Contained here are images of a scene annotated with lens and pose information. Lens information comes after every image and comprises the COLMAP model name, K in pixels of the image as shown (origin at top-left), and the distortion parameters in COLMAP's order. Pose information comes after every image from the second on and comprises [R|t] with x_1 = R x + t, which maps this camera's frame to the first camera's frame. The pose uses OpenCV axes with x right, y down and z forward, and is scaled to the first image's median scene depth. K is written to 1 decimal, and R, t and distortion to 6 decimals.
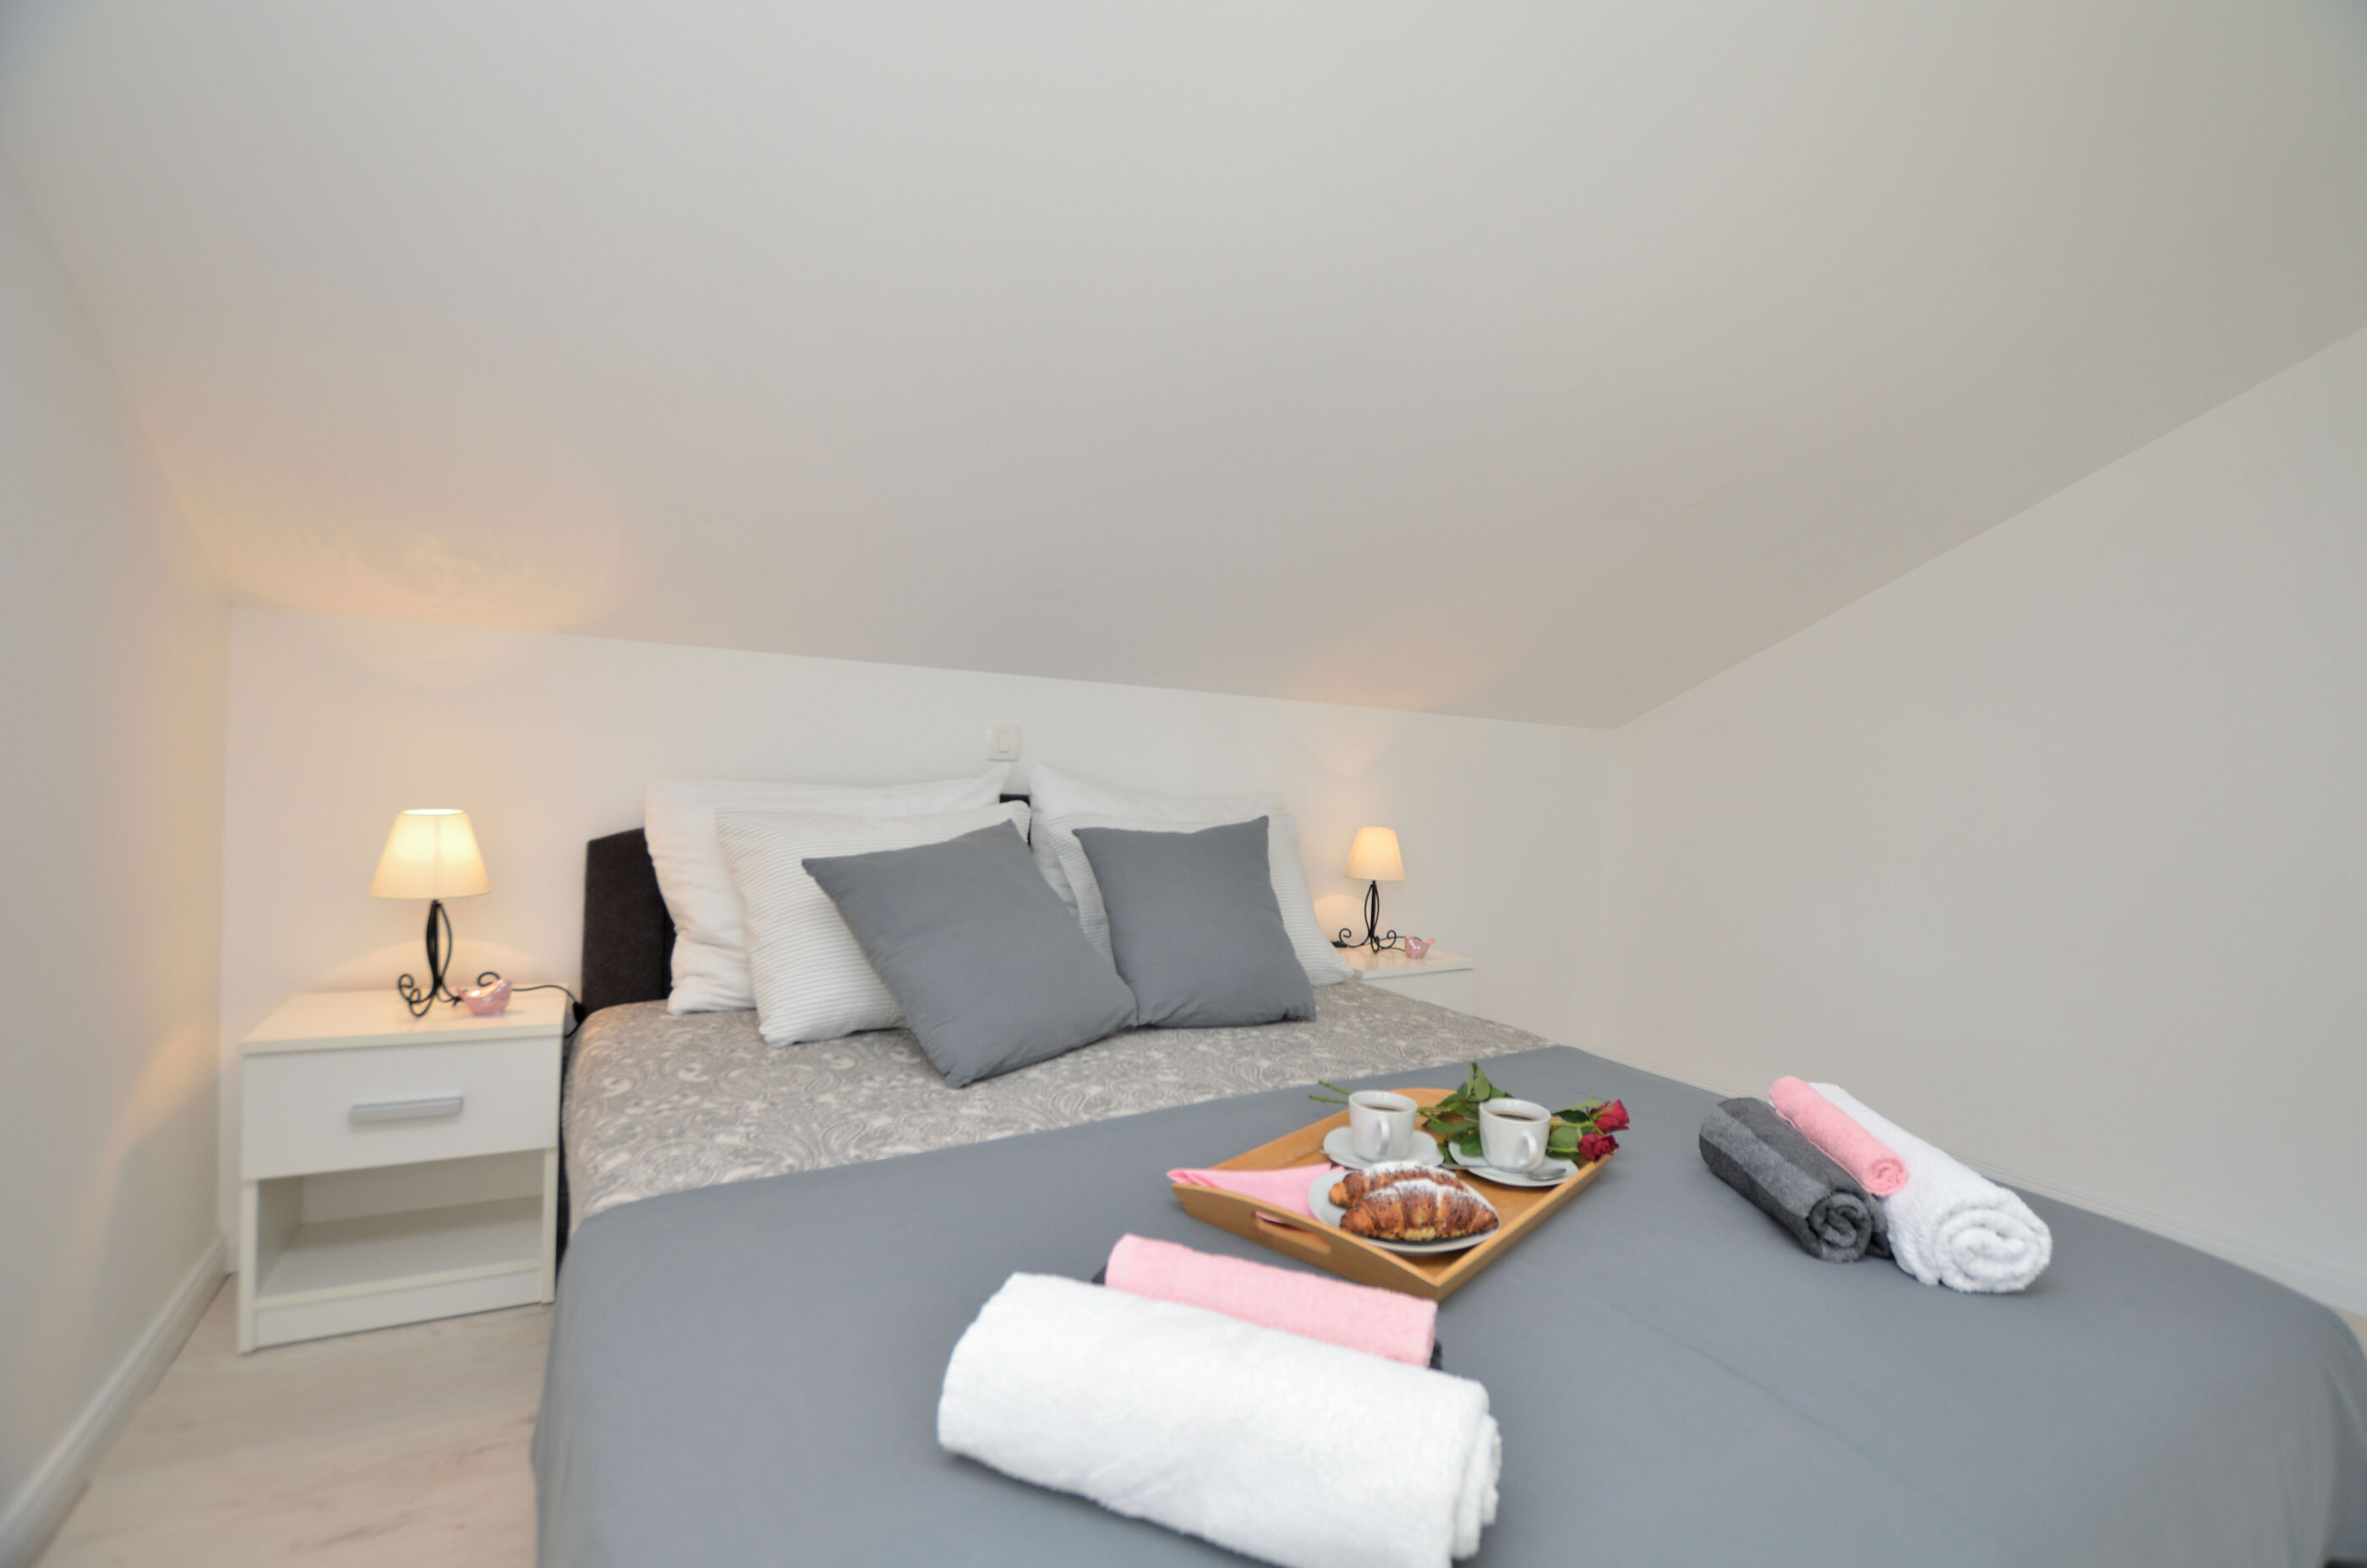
lens RADIAL K [[1047.7, 0, 1194.6], [0, 1047.7, 780.0], [0, 0, 1]] dist [-0.027425, 0.000184]
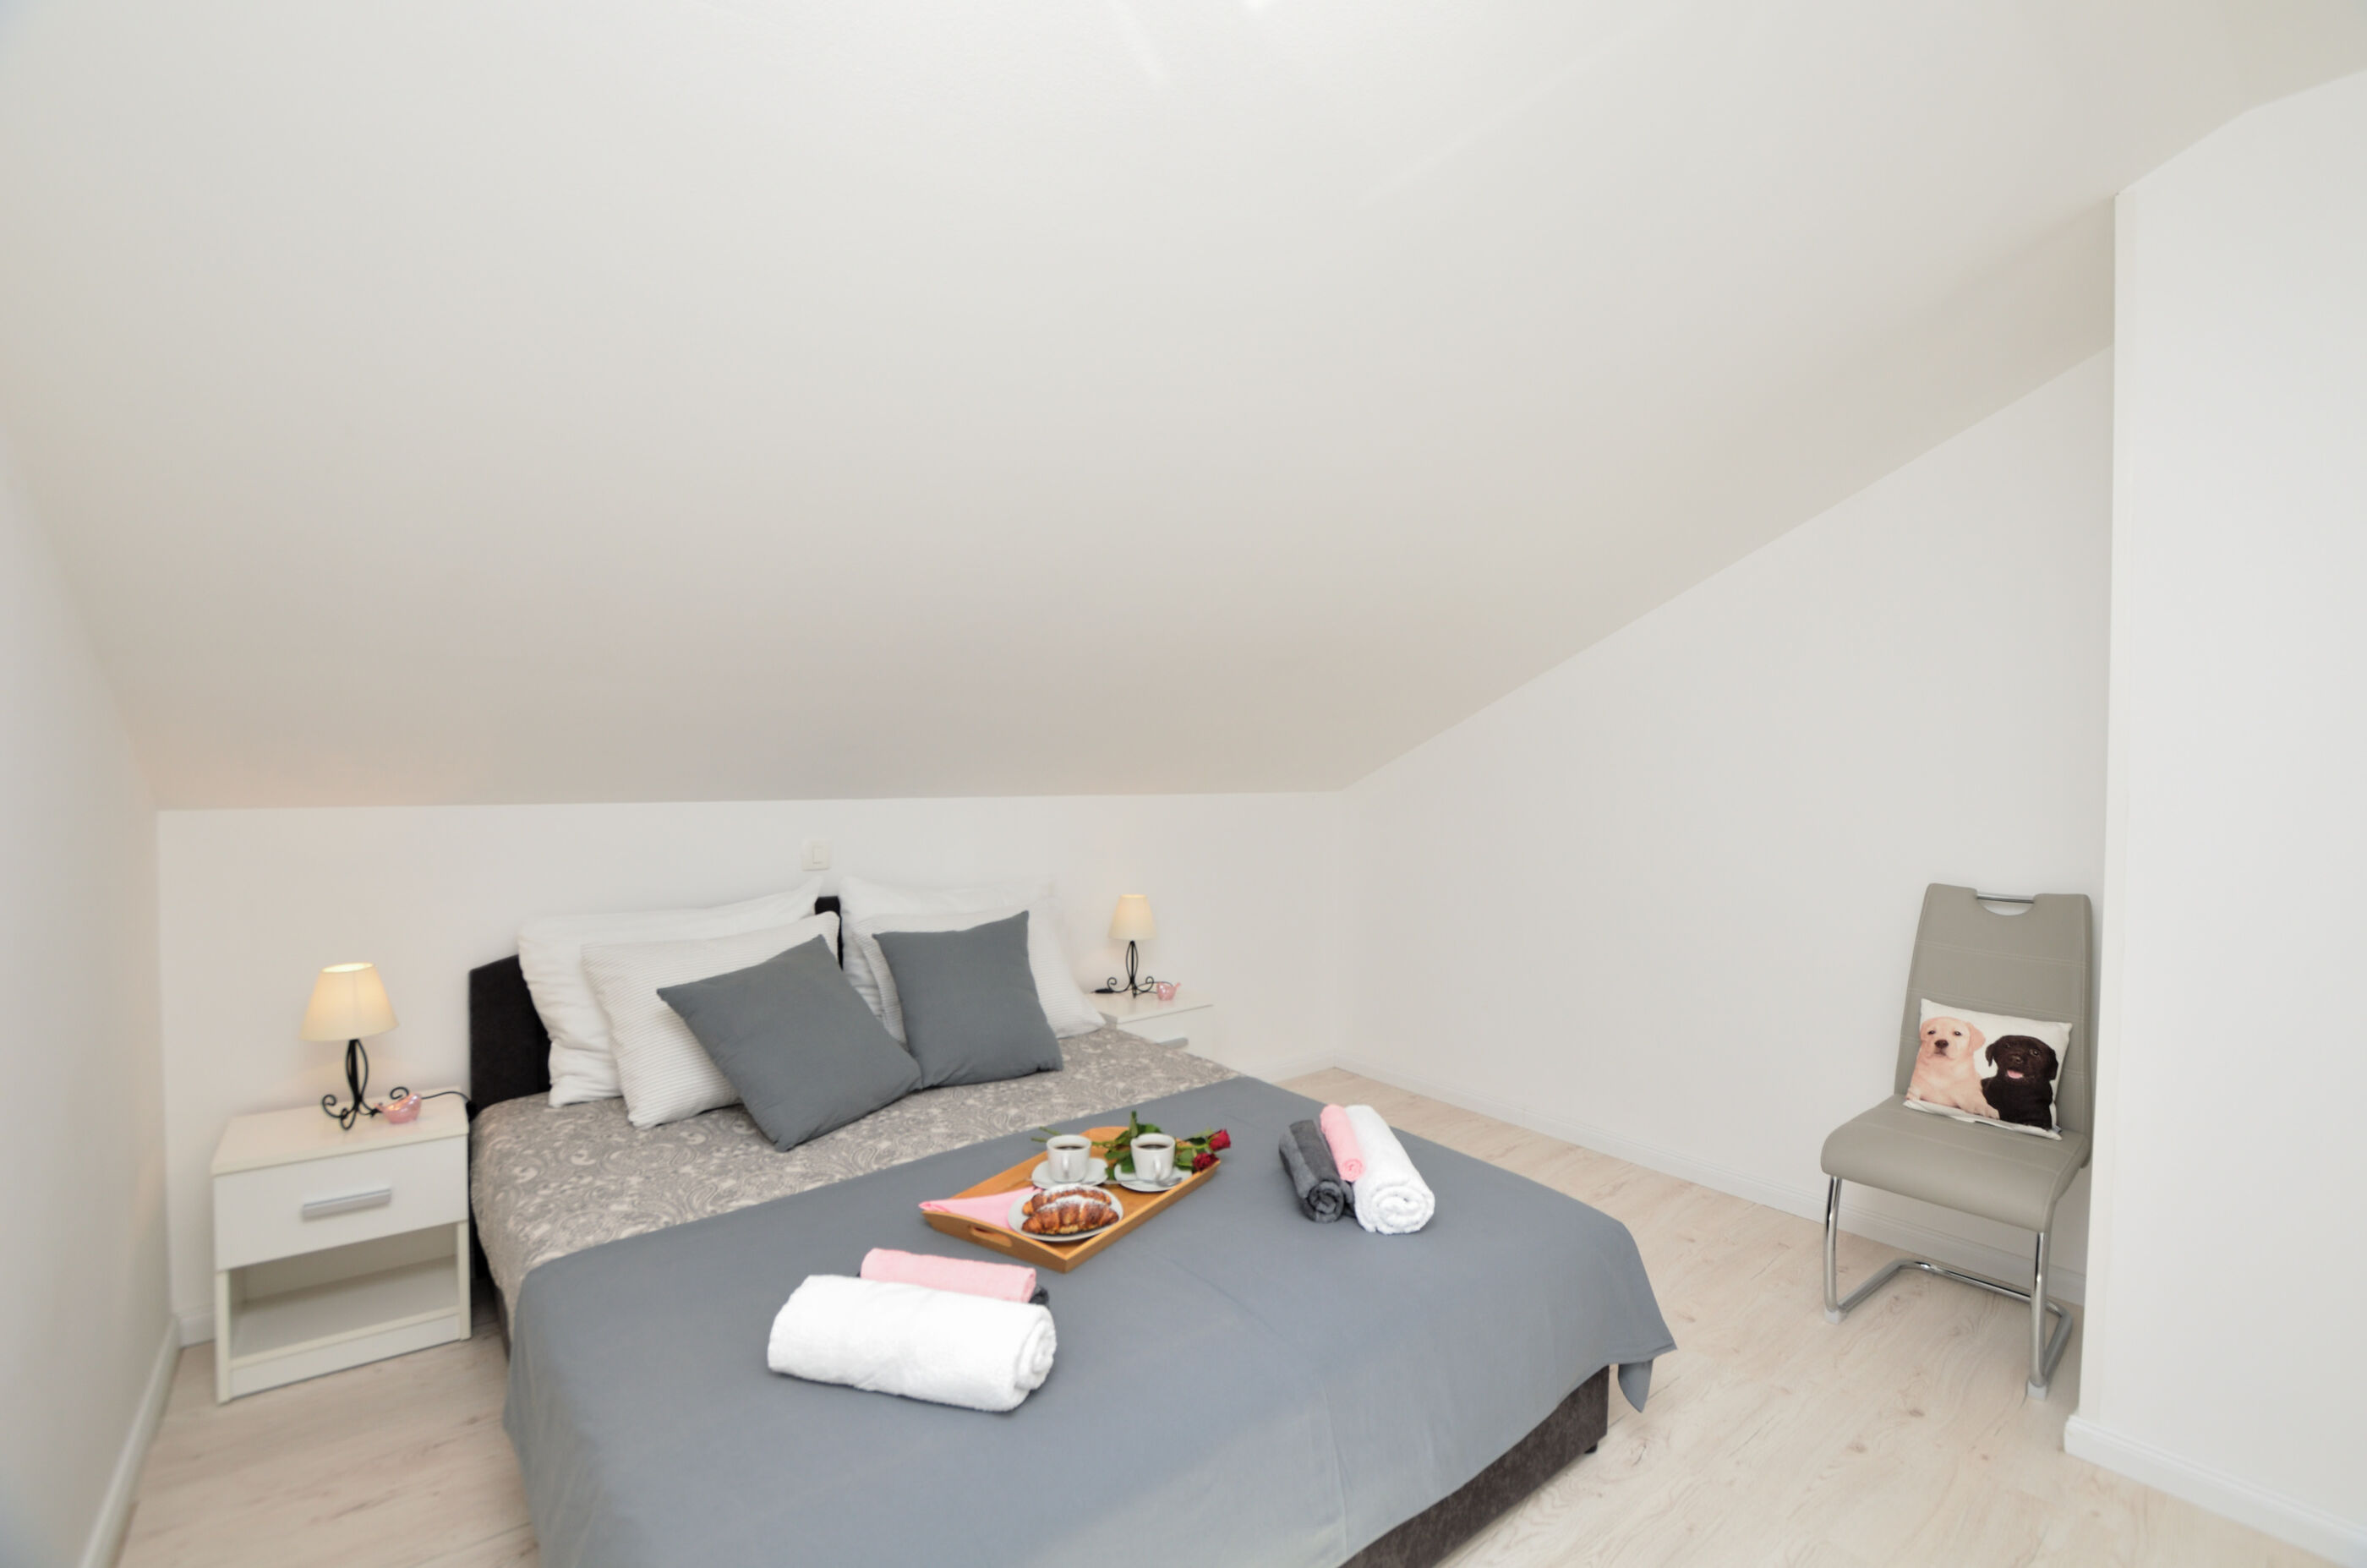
lens RADIAL K [[1047.7, 0, 1194.6], [0, 1047.7, 780.0], [0, 0, 1]] dist [-0.027425, 0.000184]
pose [[0.988748, -0.040360, 0.144042, 0.139734], [0.038706, 0.999149, 0.014267, -0.206065], [-0.144496, -0.008531, 0.989469, -0.464883]]
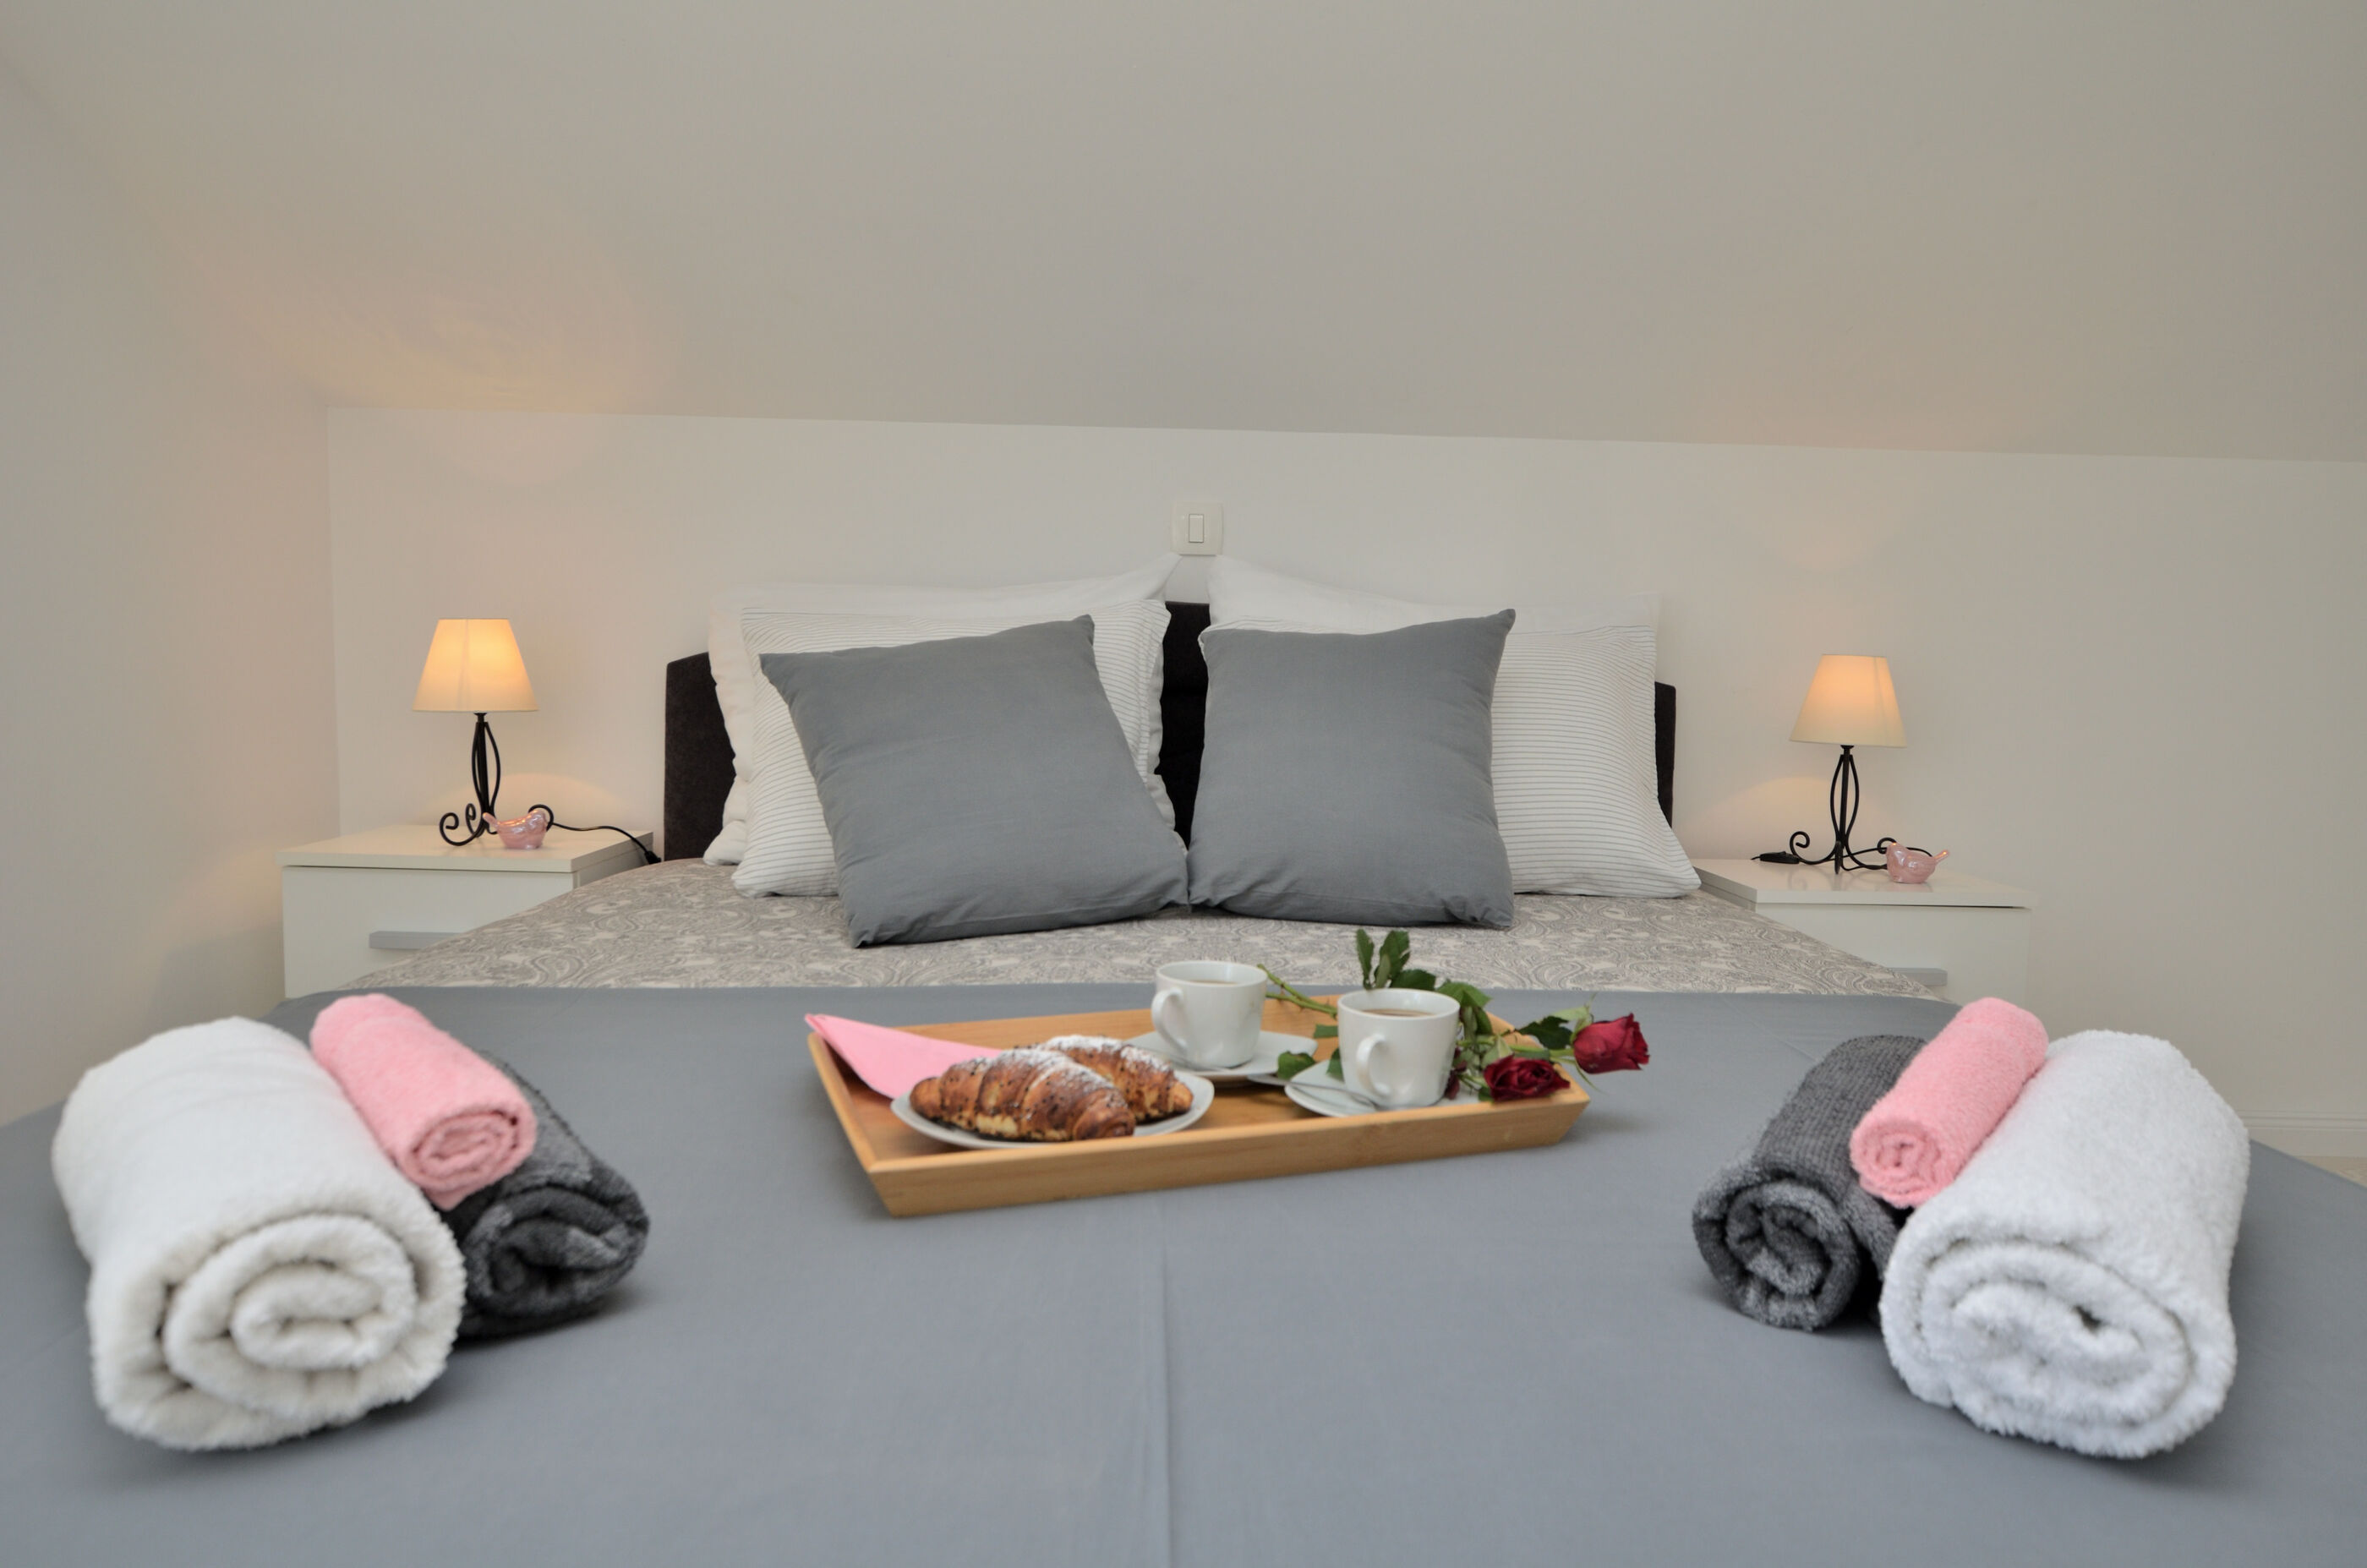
lens RADIAL K [[1518.1, 0, 1194.7], [0, 1518.1, 780.8], [0, 0, 1]] dist [0.024730, 0.001951]
pose [[0.870669, 0.015725, -0.491618, 0.522738], [0.011942, 0.998518, 0.053089, 0.126973], [0.491724, -0.052094, 0.869191, 0.193503]]
